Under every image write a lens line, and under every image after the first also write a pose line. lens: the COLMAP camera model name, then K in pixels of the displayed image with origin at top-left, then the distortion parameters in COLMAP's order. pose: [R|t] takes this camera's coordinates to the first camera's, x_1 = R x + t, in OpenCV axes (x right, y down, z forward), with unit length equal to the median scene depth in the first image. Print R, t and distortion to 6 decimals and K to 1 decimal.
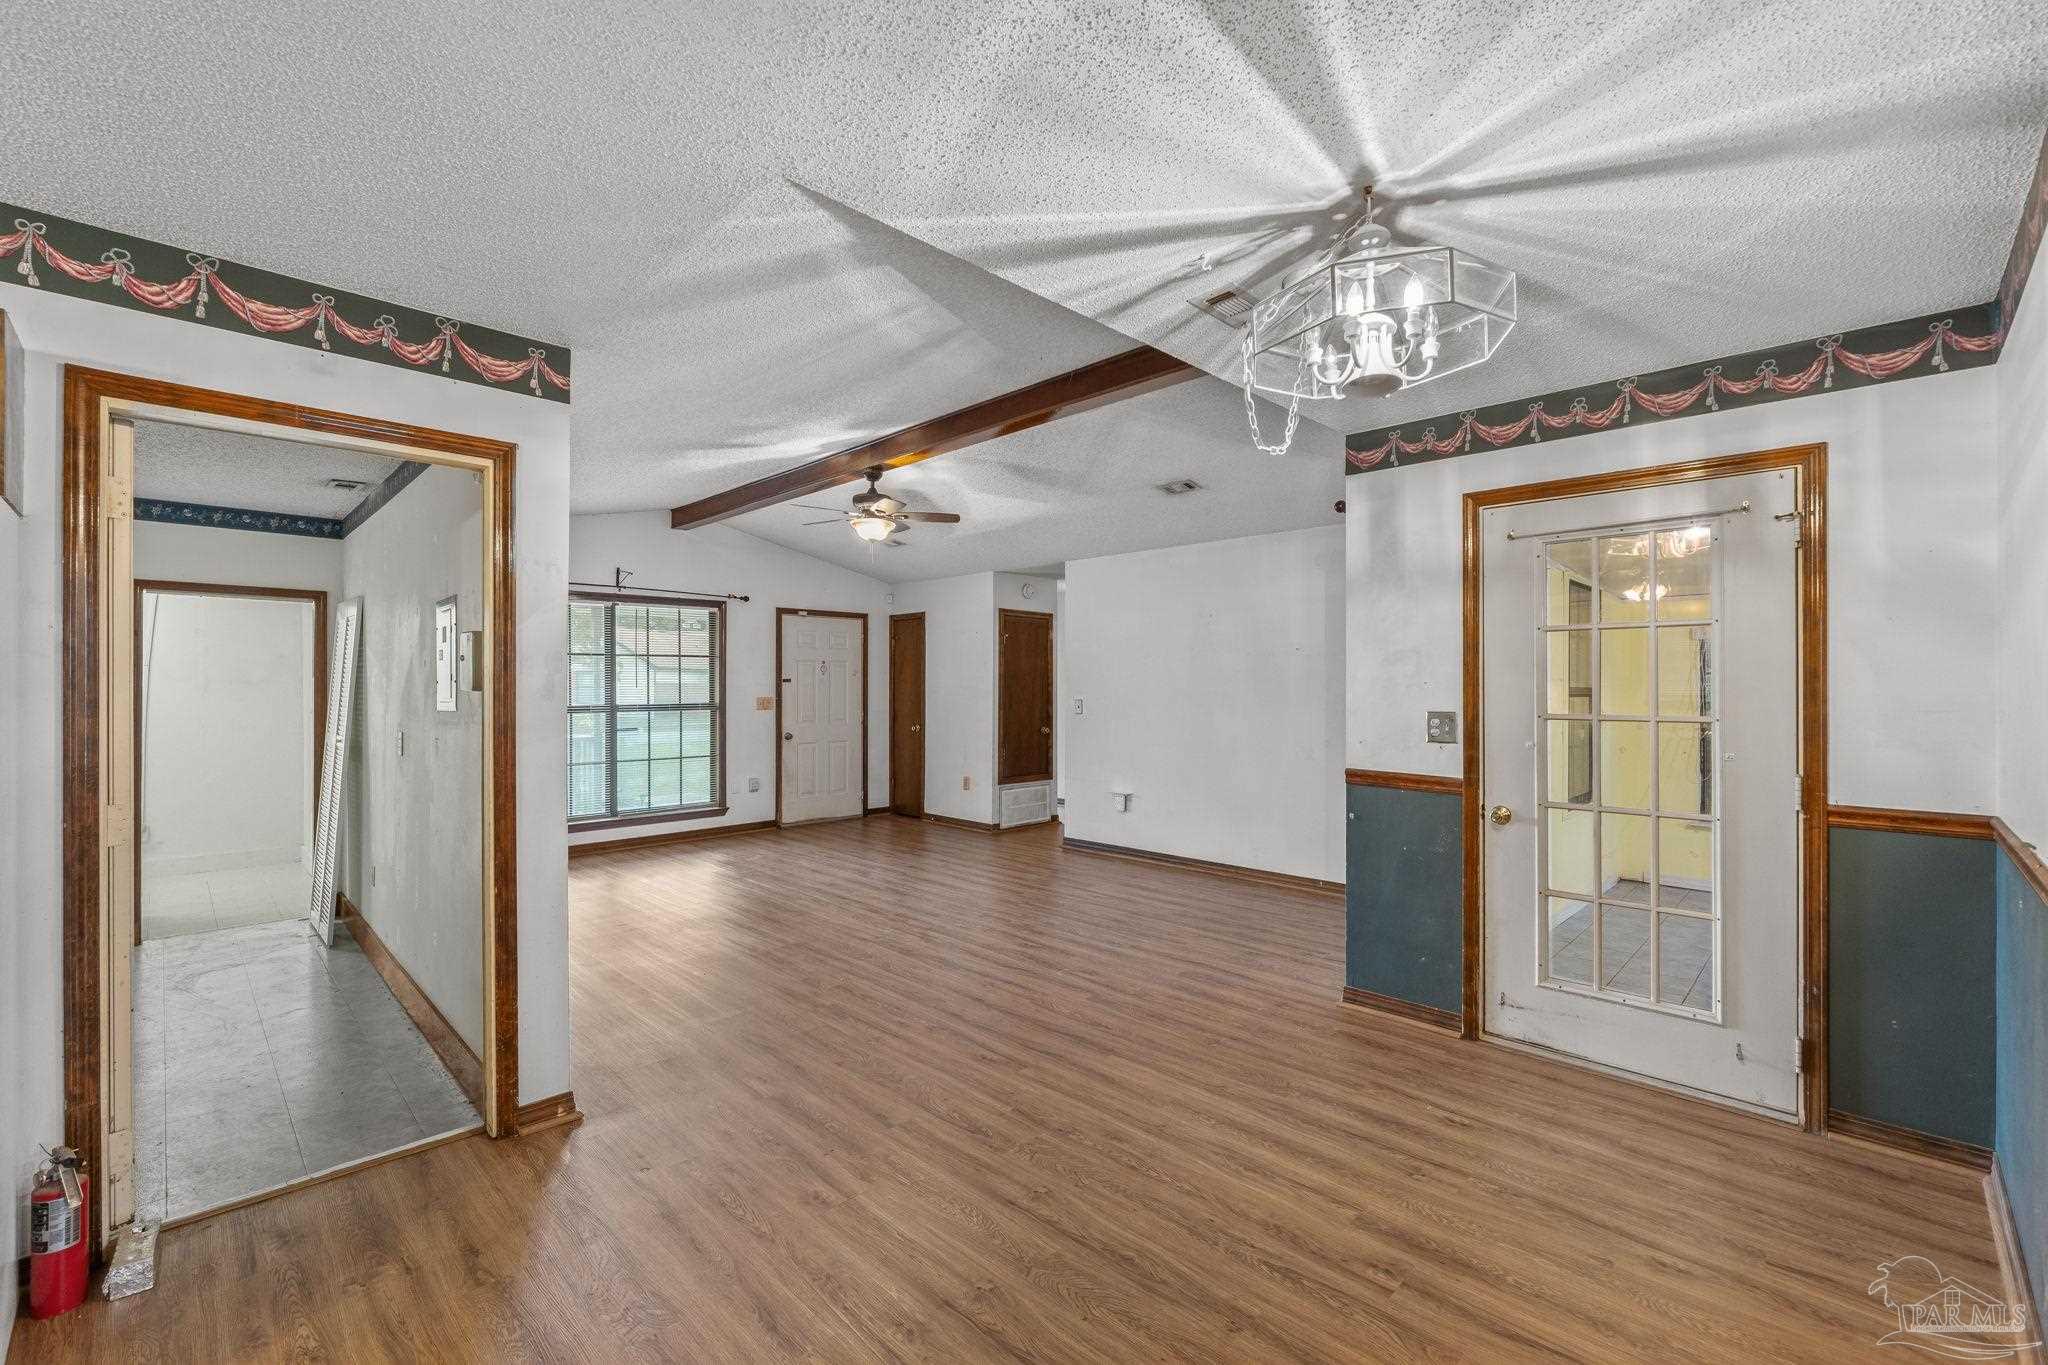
lens RADIAL K [[865.1, 0, 1031.2], [0, 865.1, 680.1], [0, 0, 1]] dist [-0.002381, -0.000426]
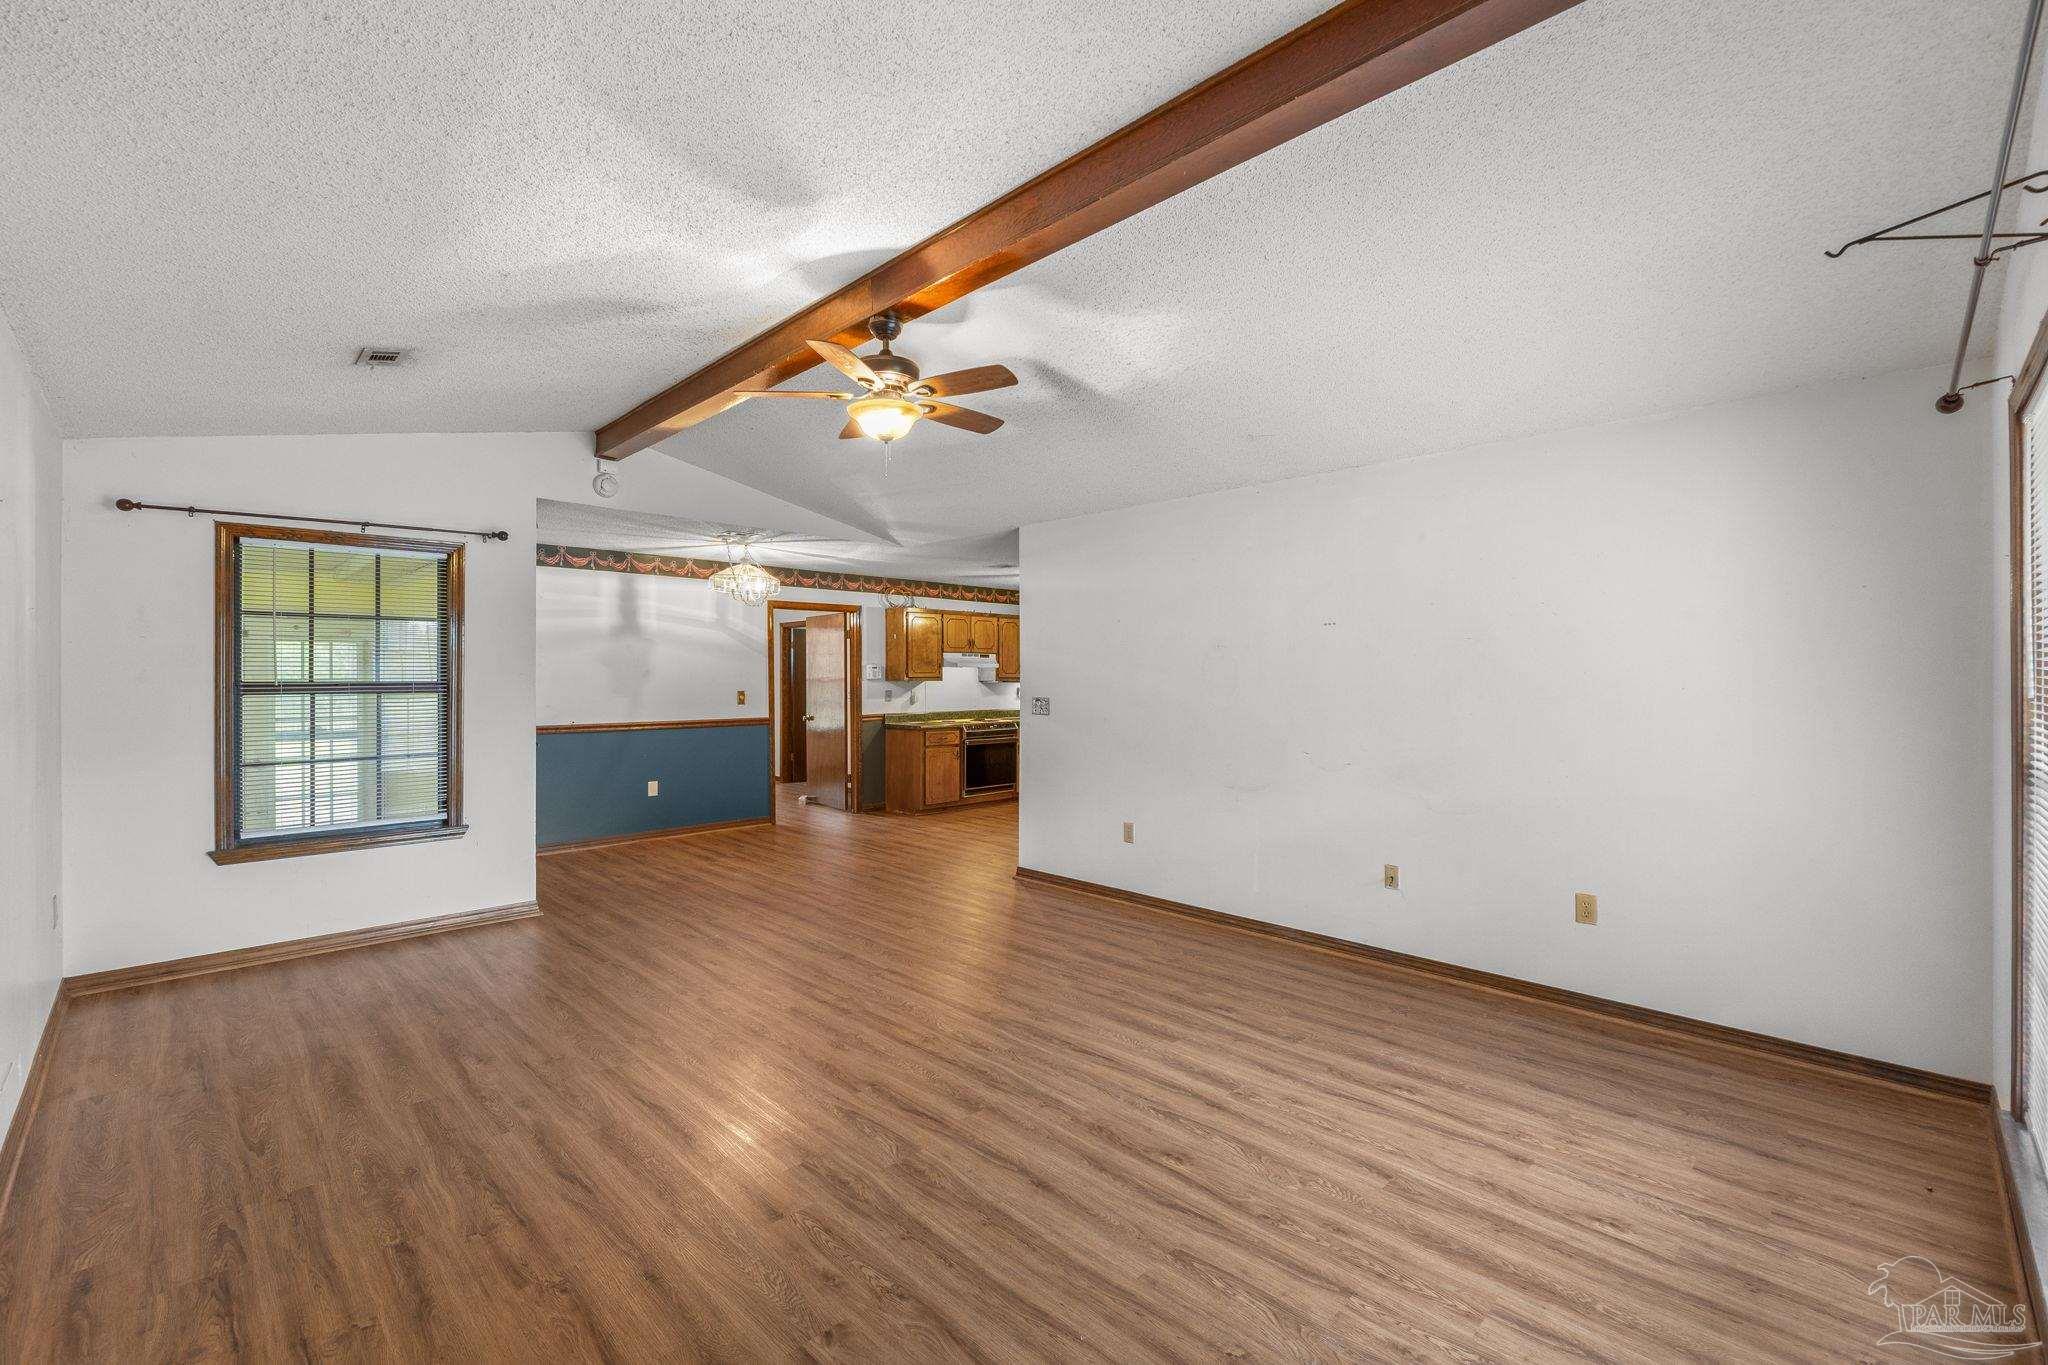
lens RADIAL K [[865.1, 0, 1031.2], [0, 865.1, 680.1], [0, 0, 1]] dist [-0.002381, -0.000426]
pose [[-0.999991, -0.001836, 0.003932, -0.284881], [-0.001851, 0.999991, -0.003924, 0.006112], [-0.003925, -0.003931, -0.999985, 1.589262]]
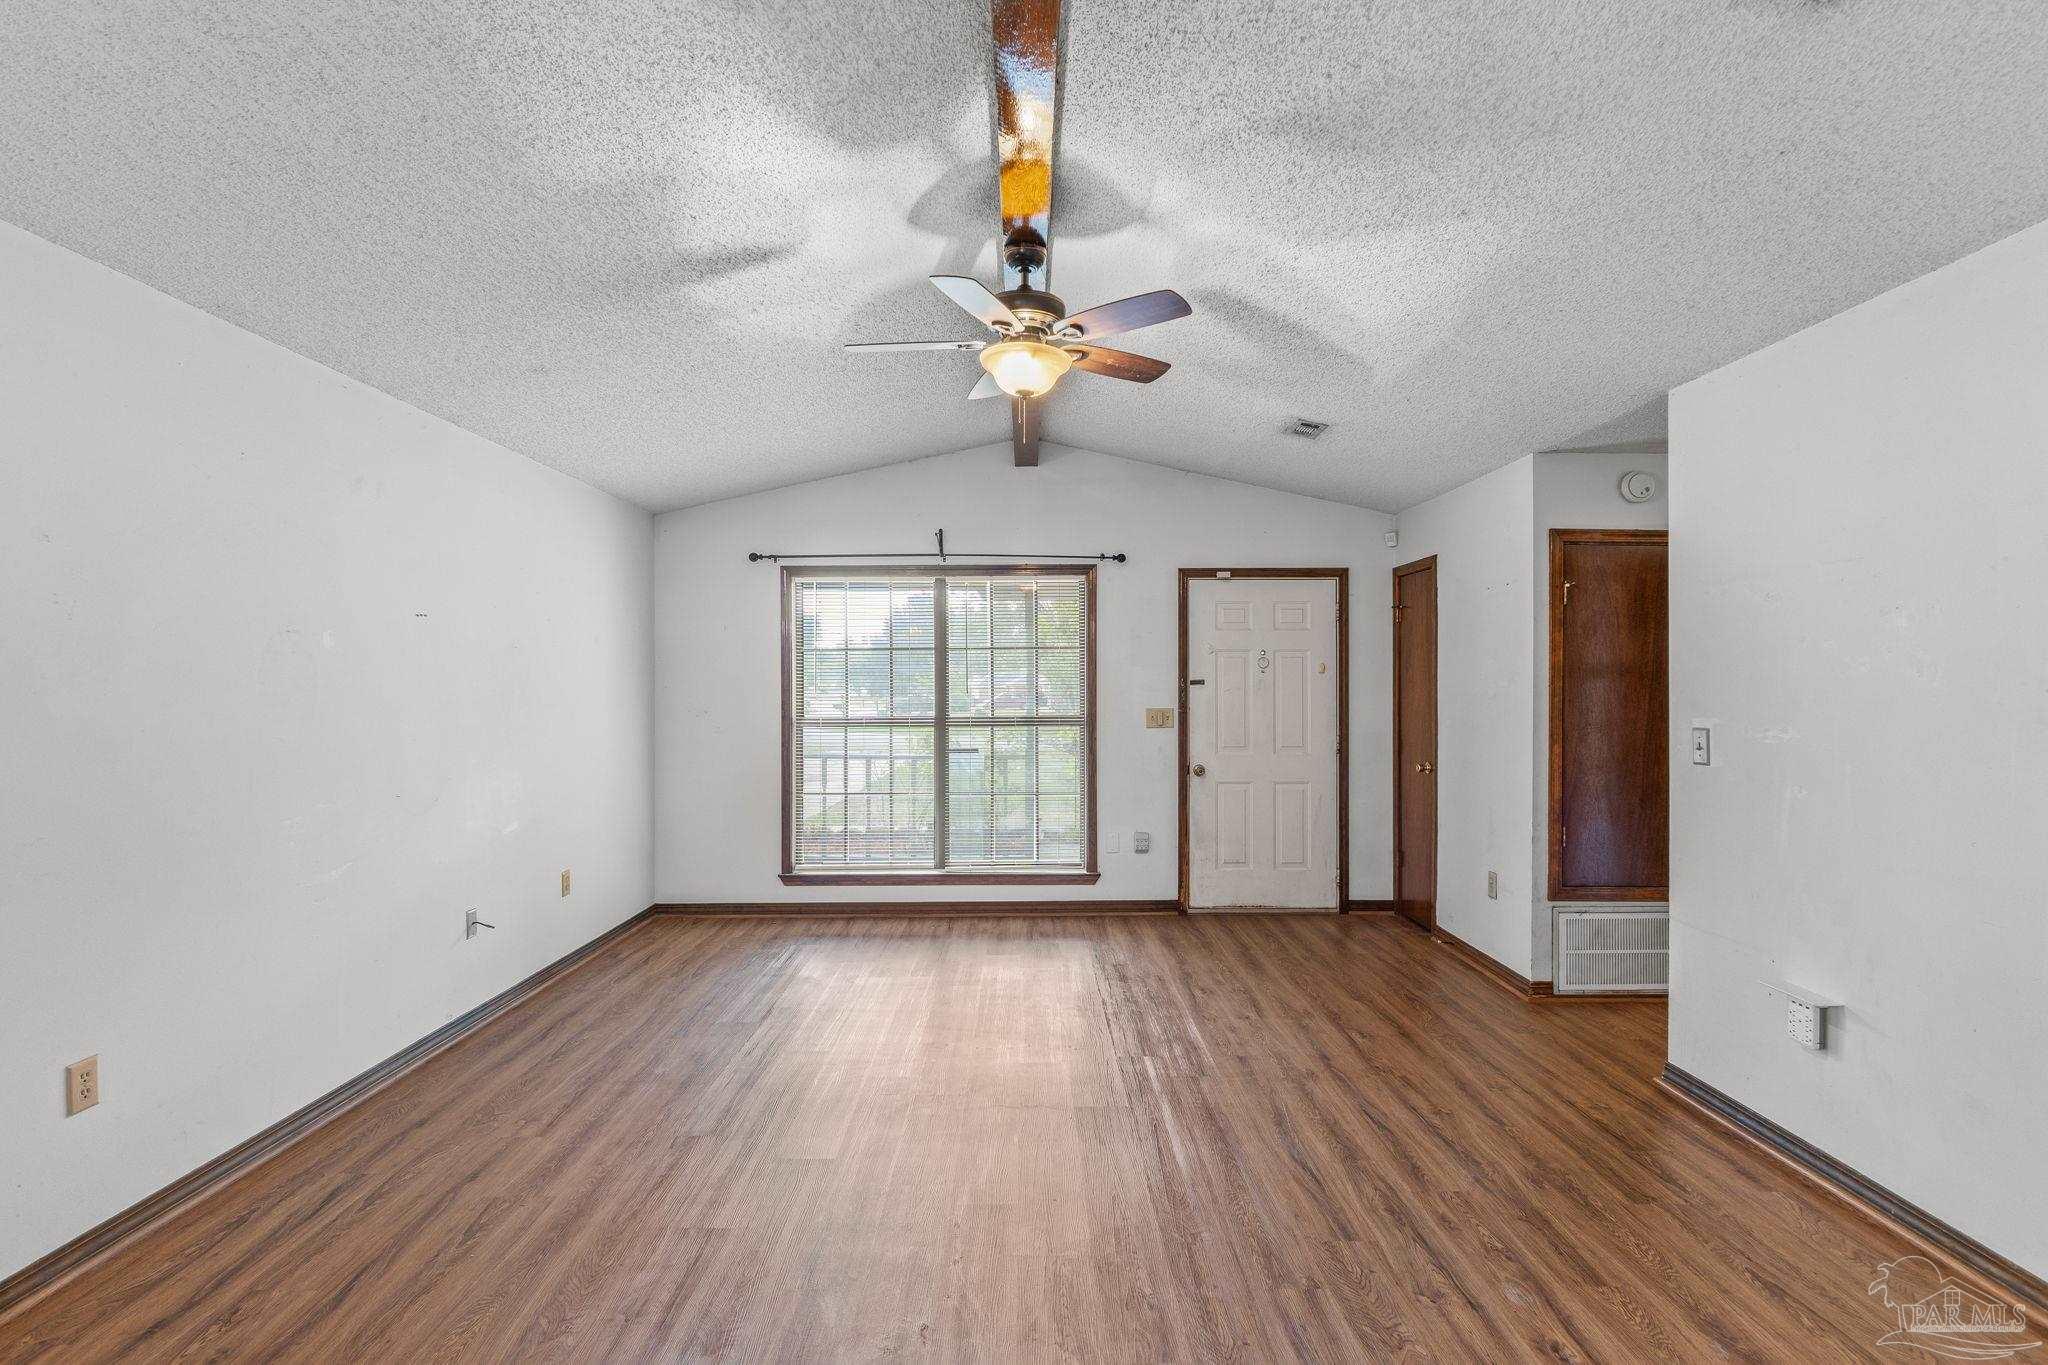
lens RADIAL K [[973.0, 0, 1029.4], [0, 973.0, 684.1], [0, 0, 1]] dist [-0.000357, -0.000101]
pose [[0.708977, -0.003392, -0.705224, 0.200223], [0.006194, 0.999980, 0.001418, -0.000158], [0.705205, -0.005373, 0.708984, 0.615899]]
